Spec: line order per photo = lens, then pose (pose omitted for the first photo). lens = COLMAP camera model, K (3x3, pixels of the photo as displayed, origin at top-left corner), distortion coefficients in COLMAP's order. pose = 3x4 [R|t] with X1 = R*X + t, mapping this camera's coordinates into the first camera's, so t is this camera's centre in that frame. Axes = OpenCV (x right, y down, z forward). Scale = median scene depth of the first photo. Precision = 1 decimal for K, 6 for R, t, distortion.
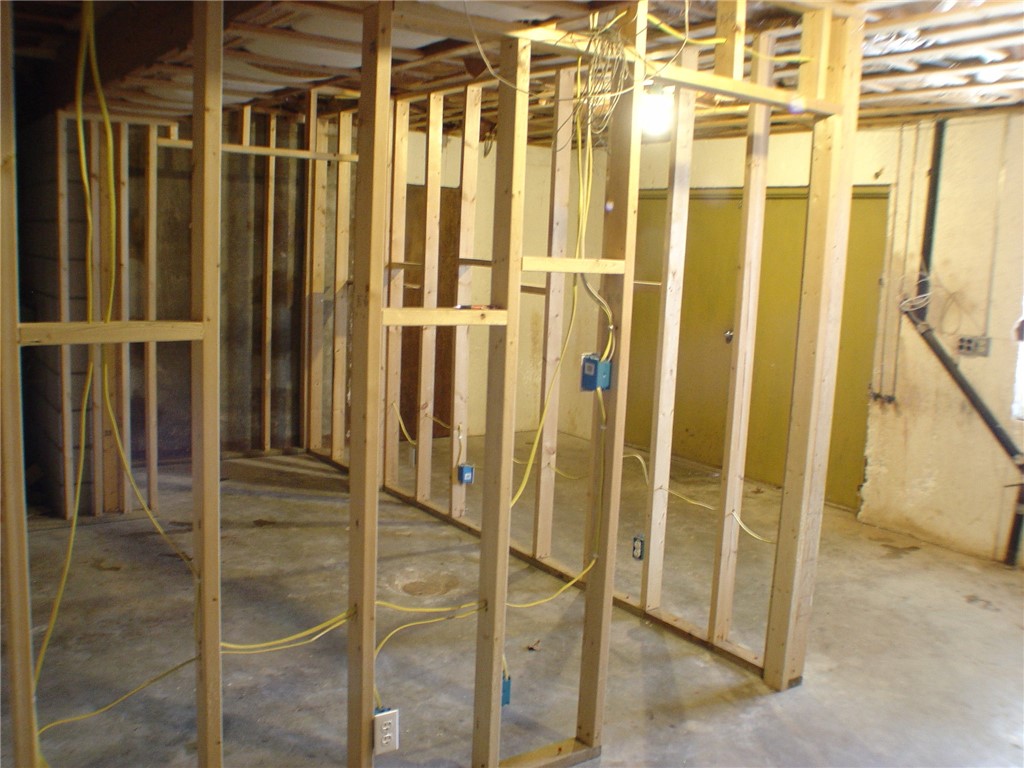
lens RADIAL K [[959.5, 0, 504.2], [0, 959.5, 384.9], [0, 0, 1]] dist [-0.101743, 0.000000]
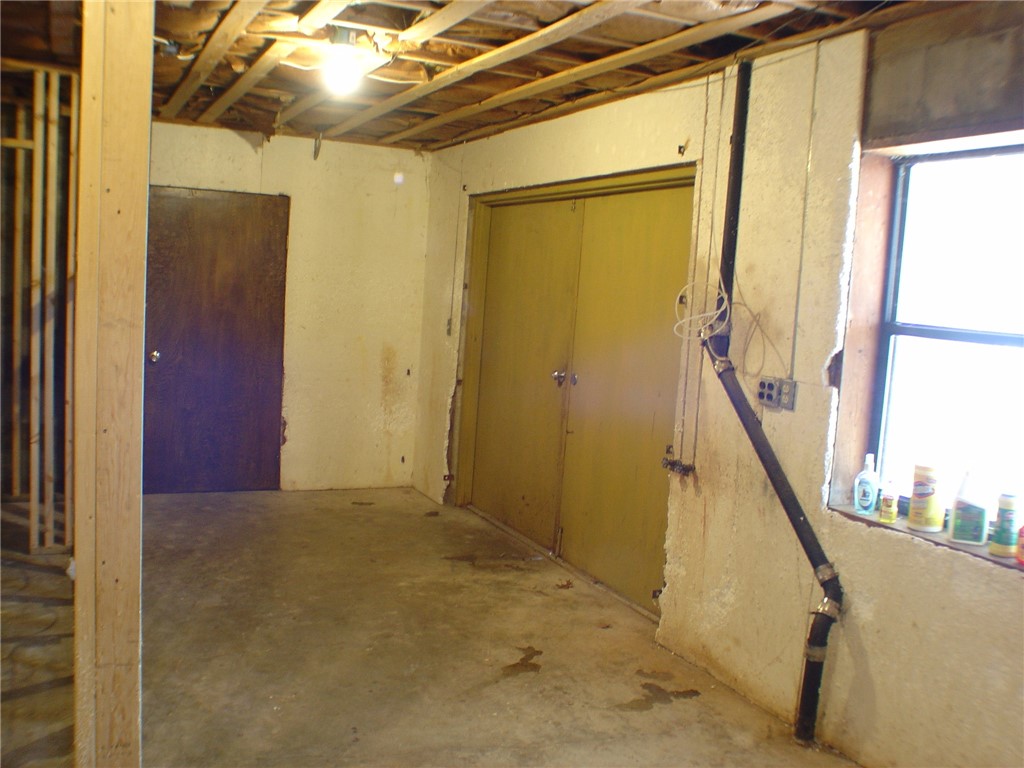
lens RADIAL K [[959.5, 0, 519.5], [0, 959.5, 385.2], [0, 0, 1]] dist [-0.101743, 0.000000]
pose [[0.987096, 0.027458, -0.157757, 0.406921], [-0.035519, 0.998191, -0.048505, -0.008193], [0.156140, 0.053482, 0.986286, 0.295740]]
